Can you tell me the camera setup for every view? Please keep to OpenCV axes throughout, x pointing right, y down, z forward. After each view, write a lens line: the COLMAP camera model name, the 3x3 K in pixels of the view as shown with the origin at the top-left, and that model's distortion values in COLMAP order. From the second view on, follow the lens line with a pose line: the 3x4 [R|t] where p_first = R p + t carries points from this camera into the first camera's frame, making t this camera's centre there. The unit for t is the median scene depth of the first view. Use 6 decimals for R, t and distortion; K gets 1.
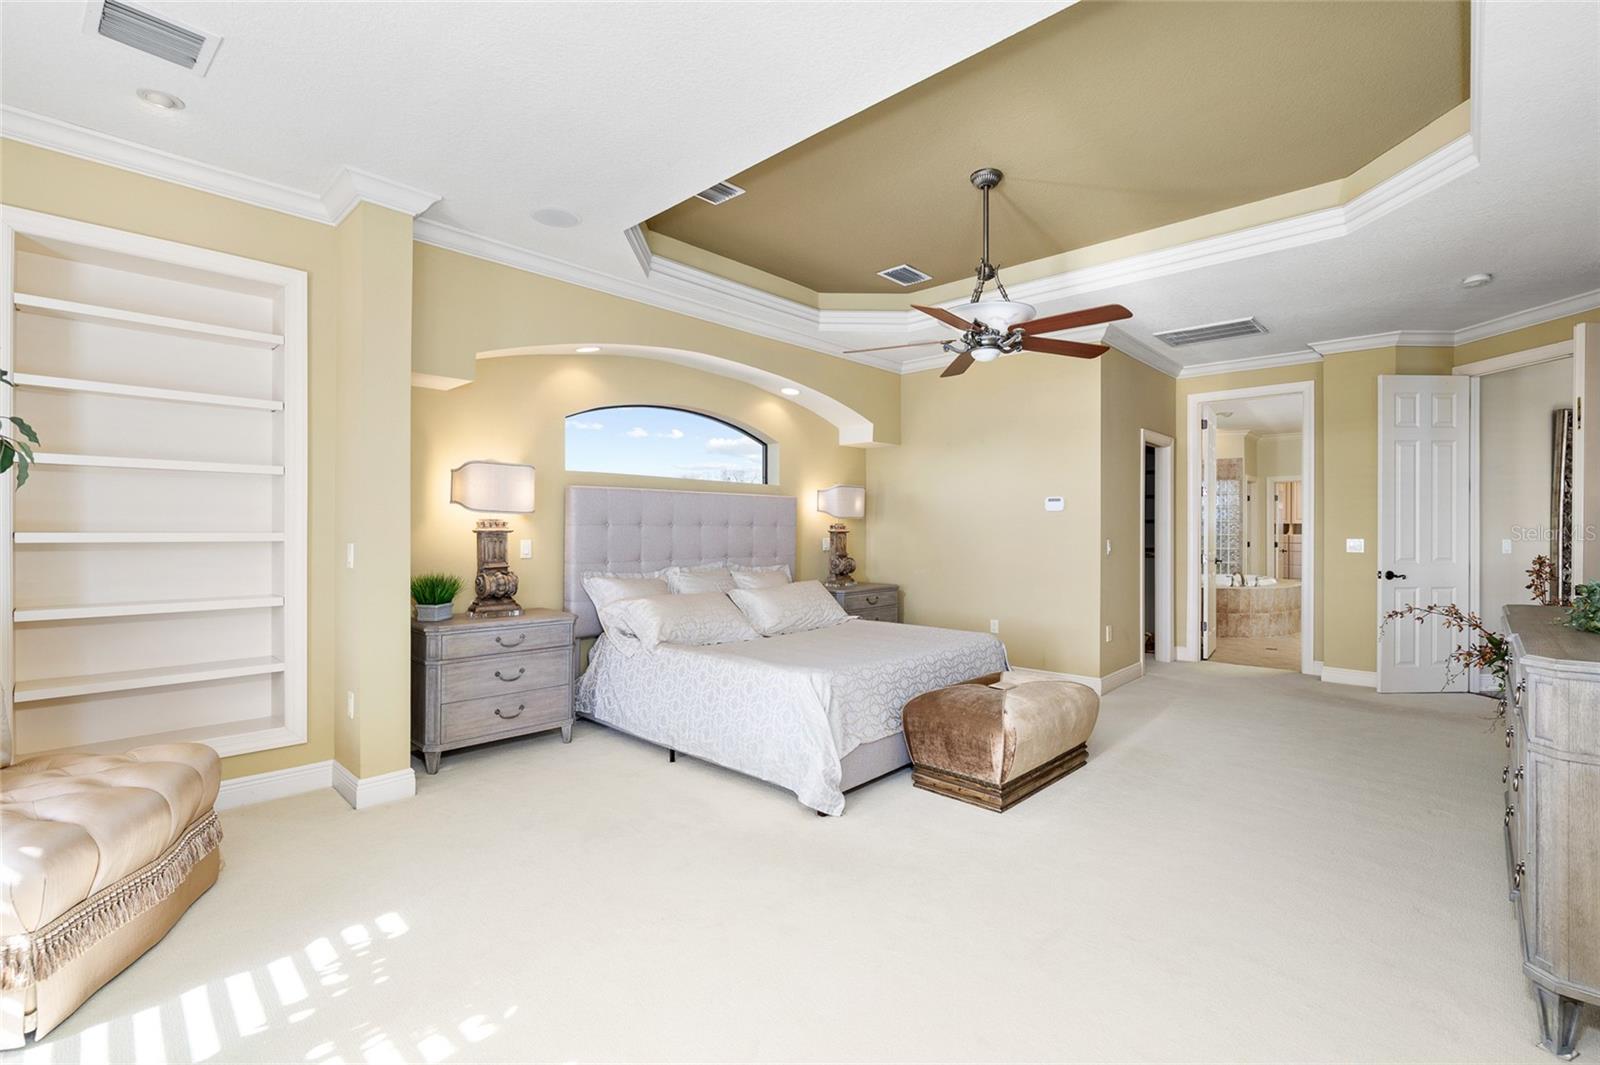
lens RADIAL K [[714.3, 0, 805.5], [0, 714.3, 525.5], [0, 0, 1]] dist [0.000809, 0.000086]
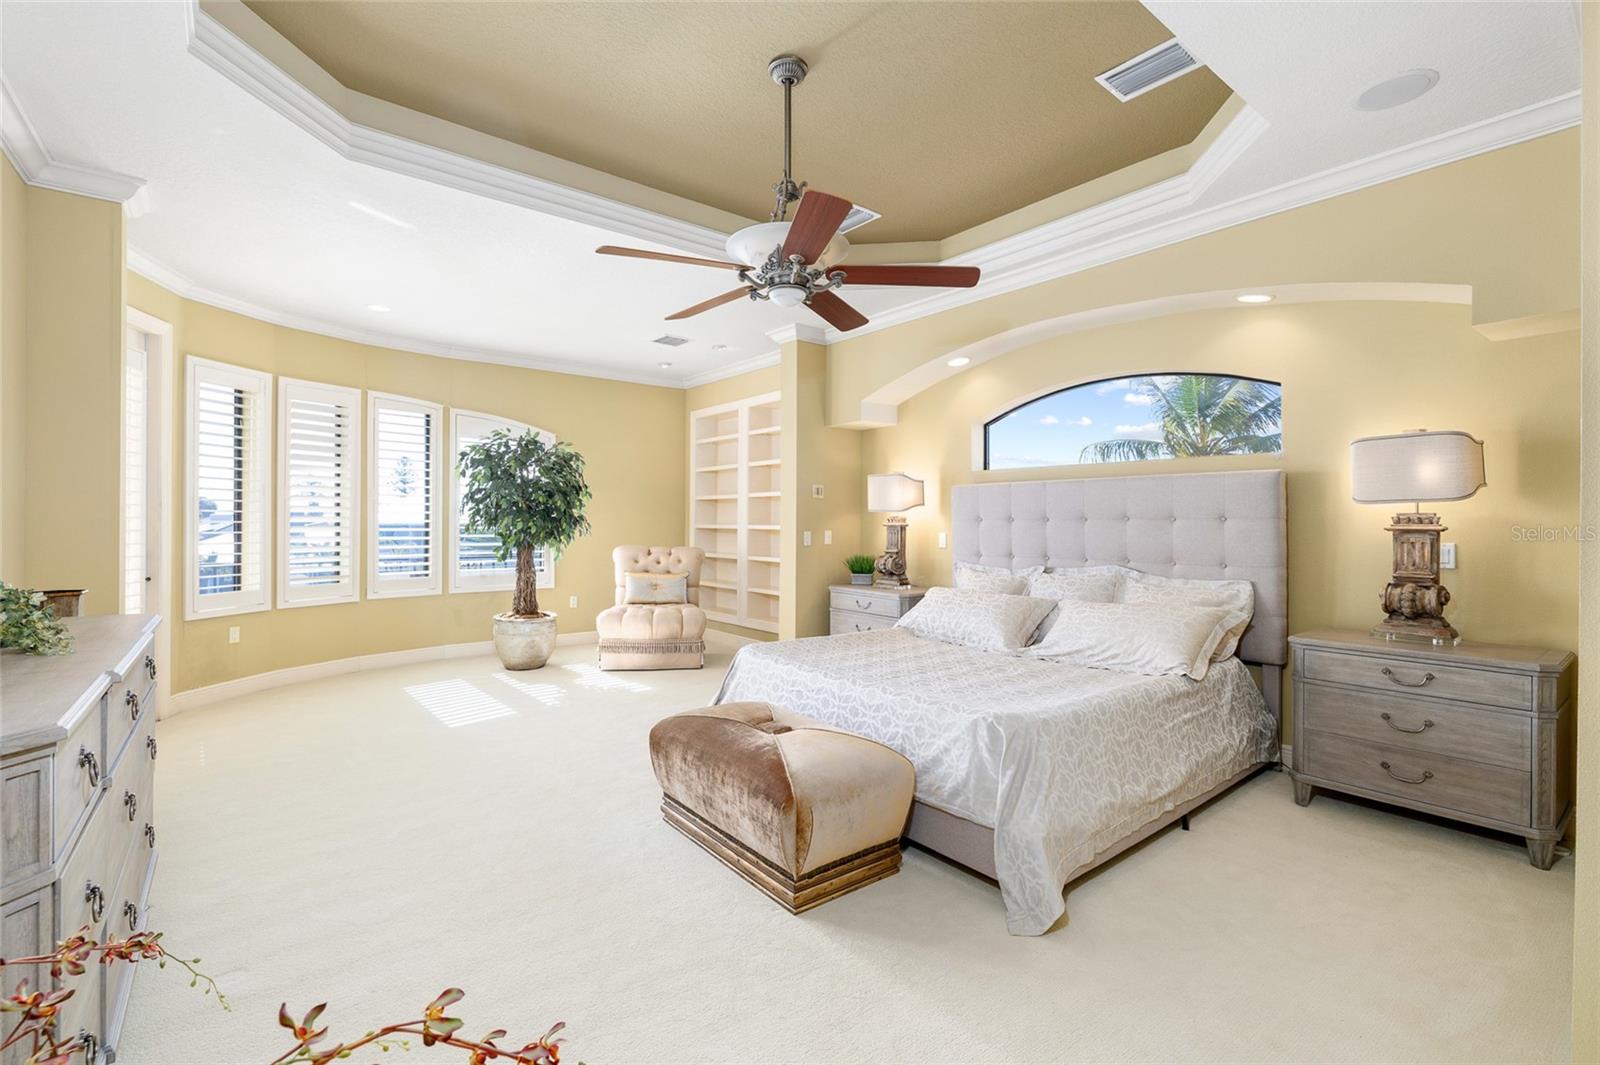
lens RADIAL K [[714.3, 0, 805.5], [0, 714.3, 525.5], [0, 0, 1]] dist [0.000809, 0.000086]
pose [[-0.146127, -0.000981, -0.989265, 1.025620], [0.000756, 0.999999, -0.001103, 0.010150], [0.989266, -0.000909, -0.146126, 1.154322]]
